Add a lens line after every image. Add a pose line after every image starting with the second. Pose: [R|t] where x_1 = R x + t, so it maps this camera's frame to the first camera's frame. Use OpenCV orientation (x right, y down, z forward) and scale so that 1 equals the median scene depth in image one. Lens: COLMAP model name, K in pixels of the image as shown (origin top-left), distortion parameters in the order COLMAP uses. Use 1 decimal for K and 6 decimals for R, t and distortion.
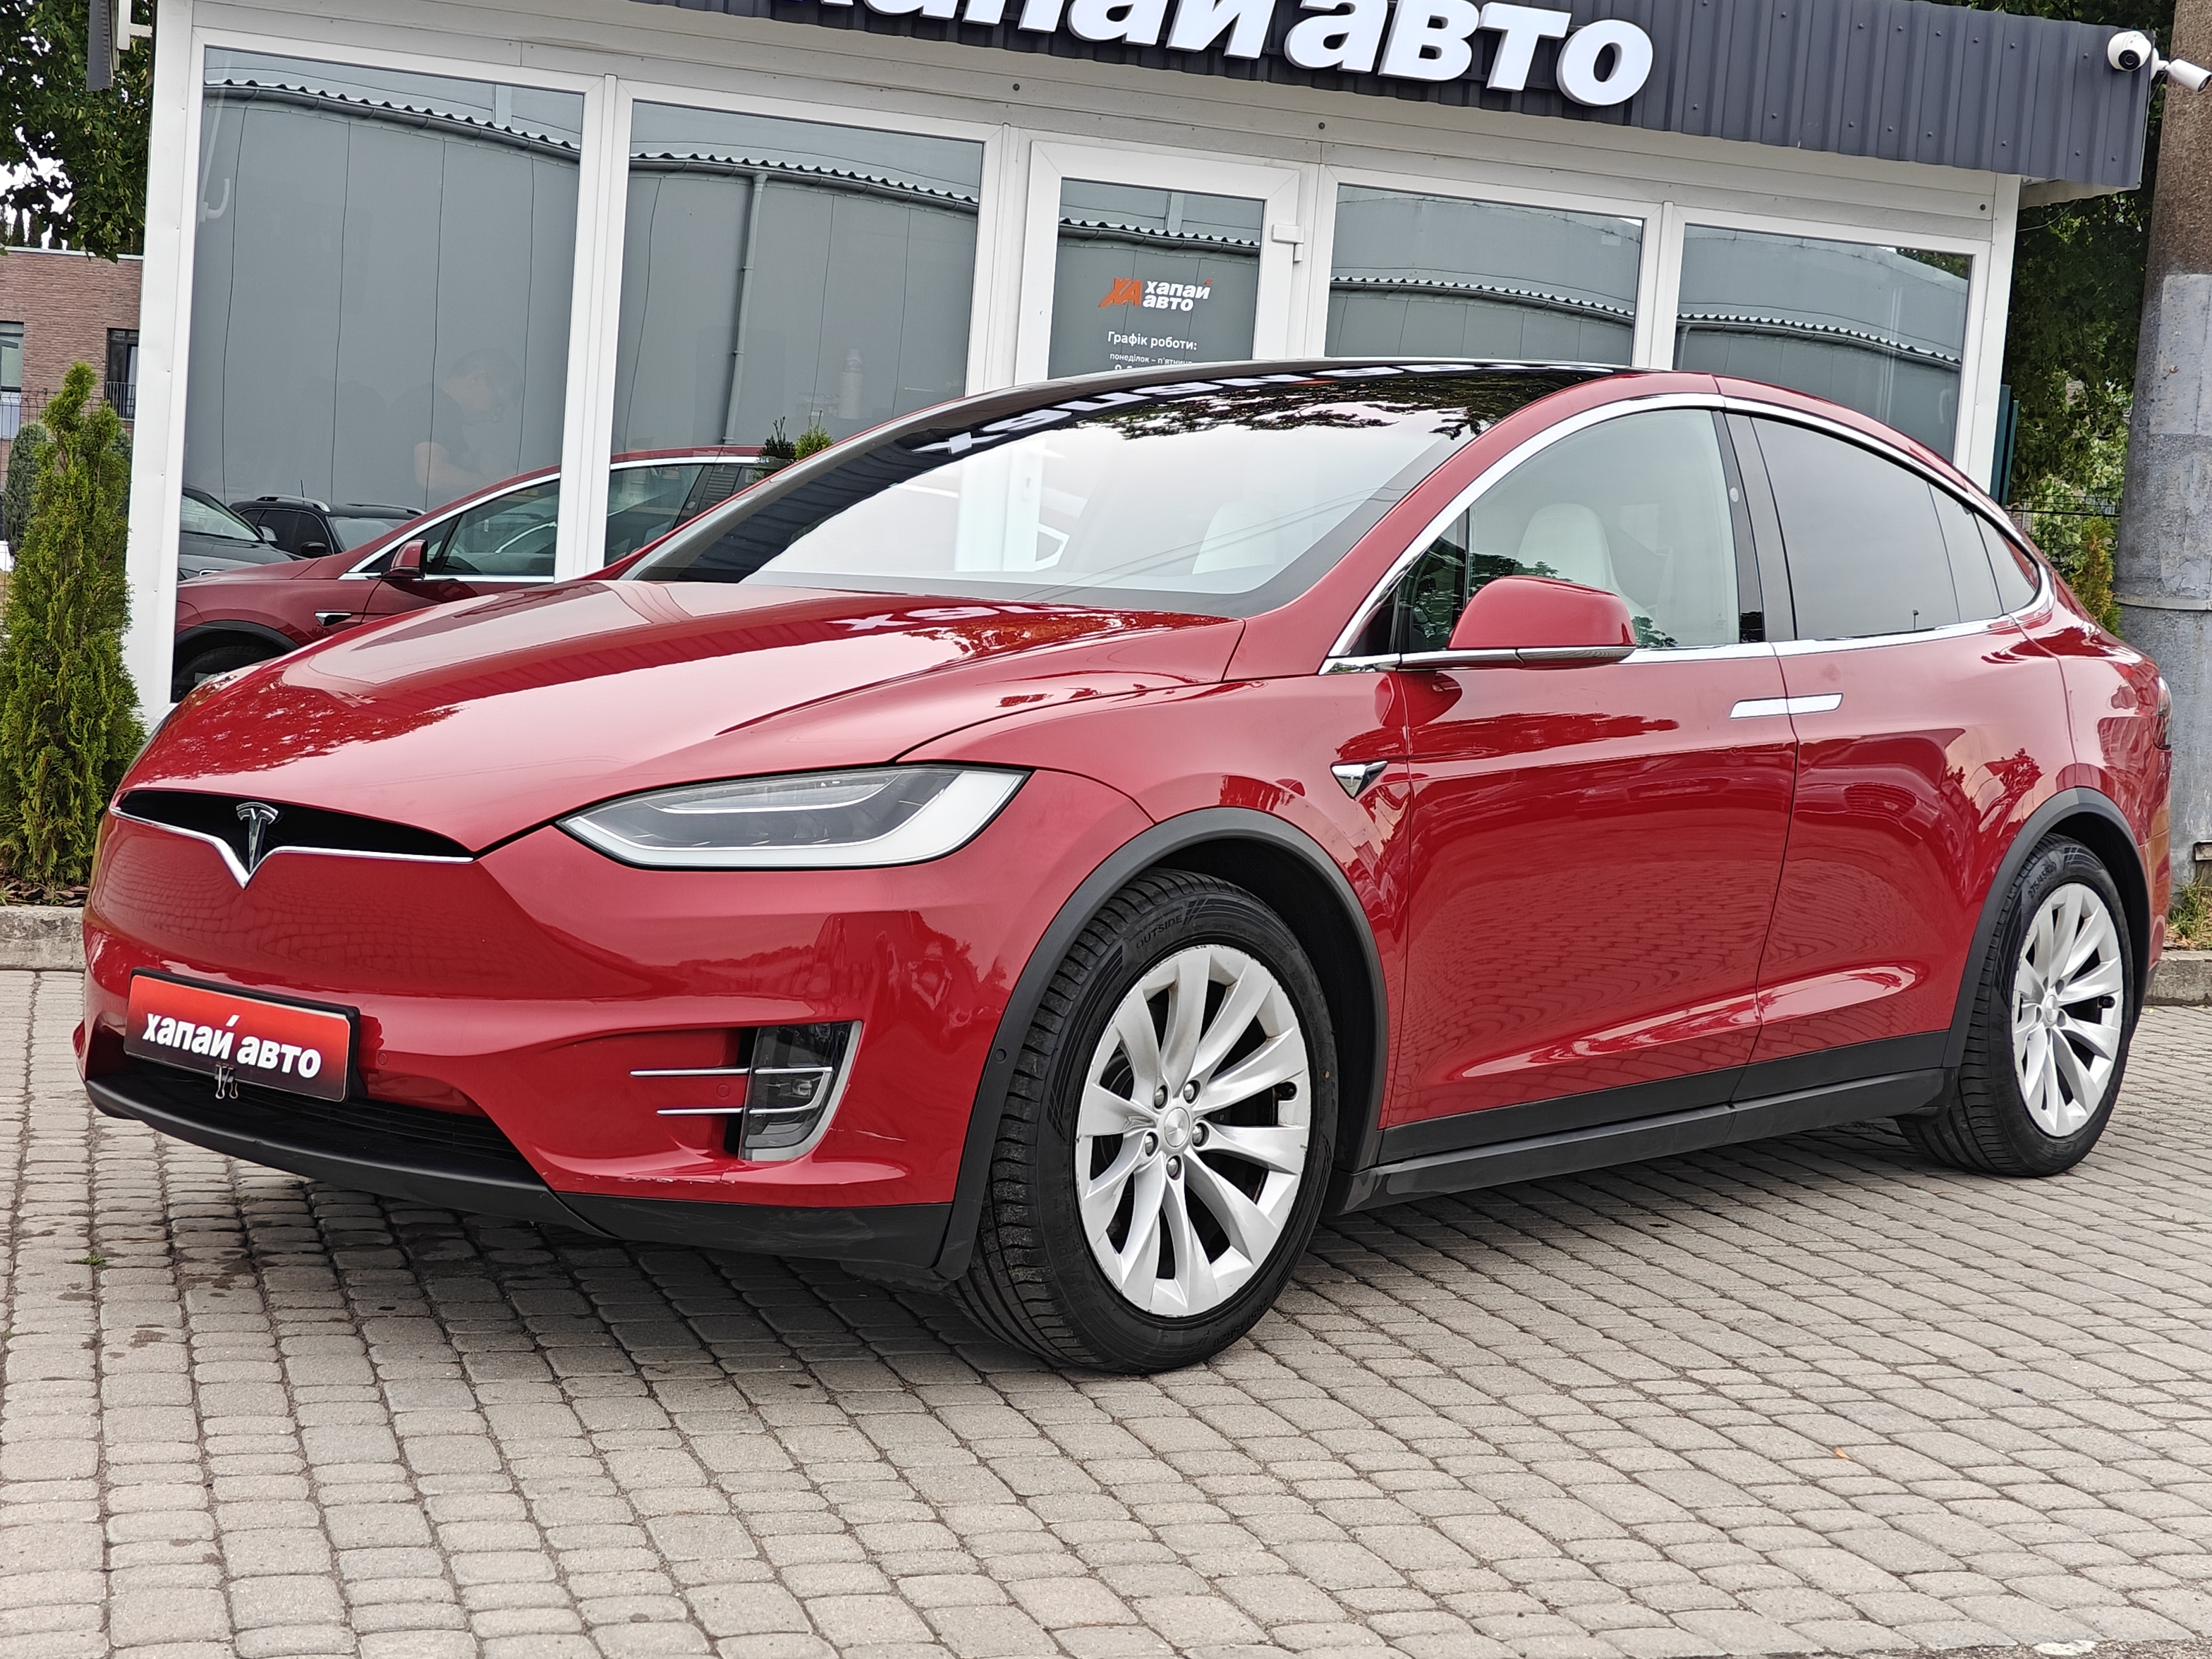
lens RADIAL K [[3270.2, 0, 1053.3], [0, 3270.2, 825.8], [0, 0, 1]] dist [0.011173, 0.064321]
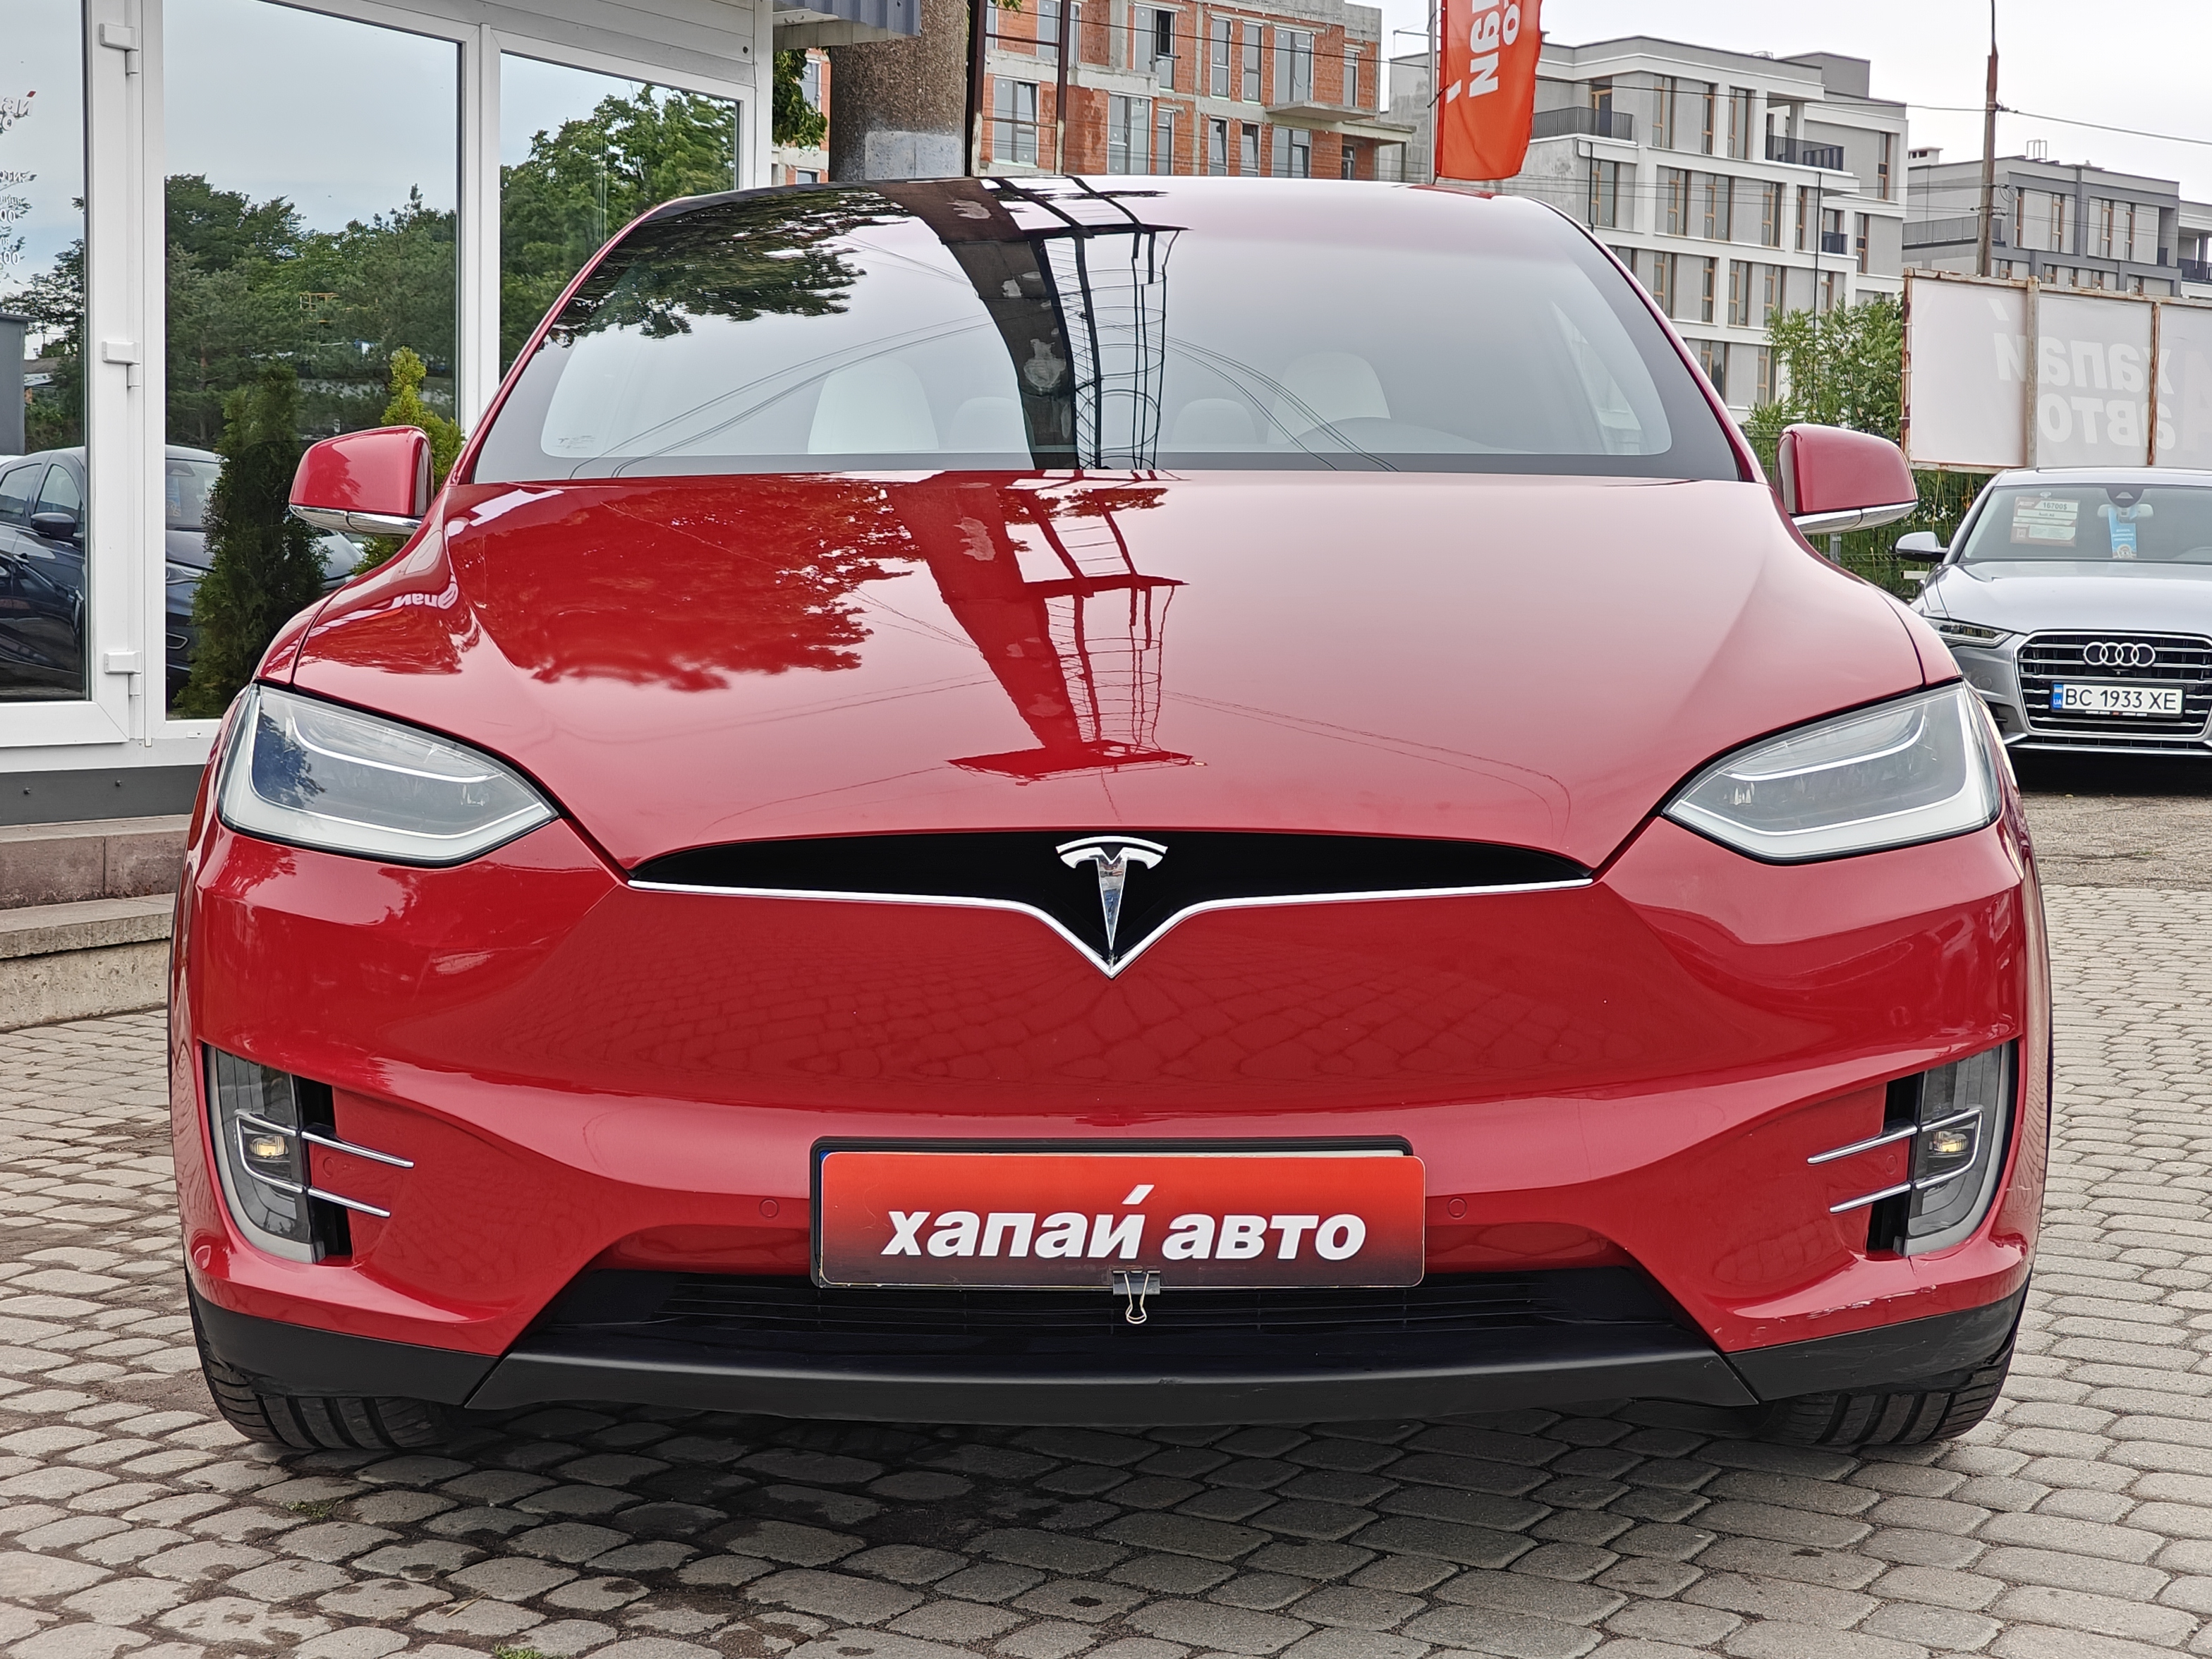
lens RADIAL K [[3278.8, 0, 1041.0], [0, 3278.8, 876.1], [0, 0, 1]] dist [-0.011127, 0.150191]
pose [[0.766382, -0.115801, 0.631862, -0.322657], [0.086371, 0.993262, 0.077276, -0.024193], [-0.636552, -0.004649, 0.771219, 0.270506]]
